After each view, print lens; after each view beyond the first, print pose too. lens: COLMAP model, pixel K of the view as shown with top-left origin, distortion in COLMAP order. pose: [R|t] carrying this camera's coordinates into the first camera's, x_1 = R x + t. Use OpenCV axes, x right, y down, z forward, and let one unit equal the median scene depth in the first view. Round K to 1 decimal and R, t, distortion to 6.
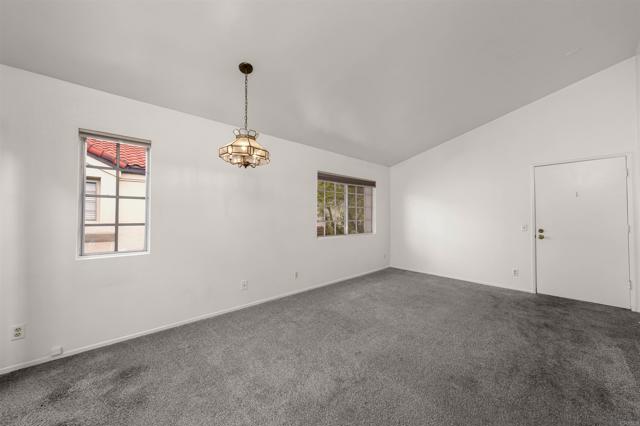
lens RADIAL K [[232.2, 0, 320.0], [0, 232.2, 213.0], [0, 0, 1]] dist [0.000273, 0.000025]
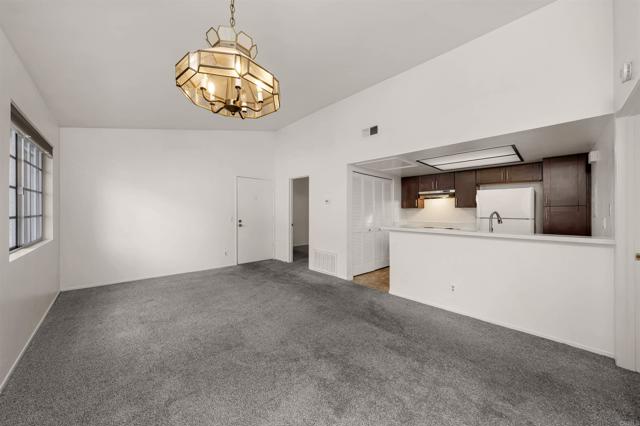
lens RADIAL K [[232.2, 0, 320.0], [0, 232.2, 213.0], [0, 0, 1]] dist [0.000273, 0.000025]
pose [[-0.041257, -0.001577, 0.999147, -0.627119], [-0.027932, 0.999610, 0.000424, 0.007520], [-0.998758, -0.027891, -0.041285, 0.628828]]
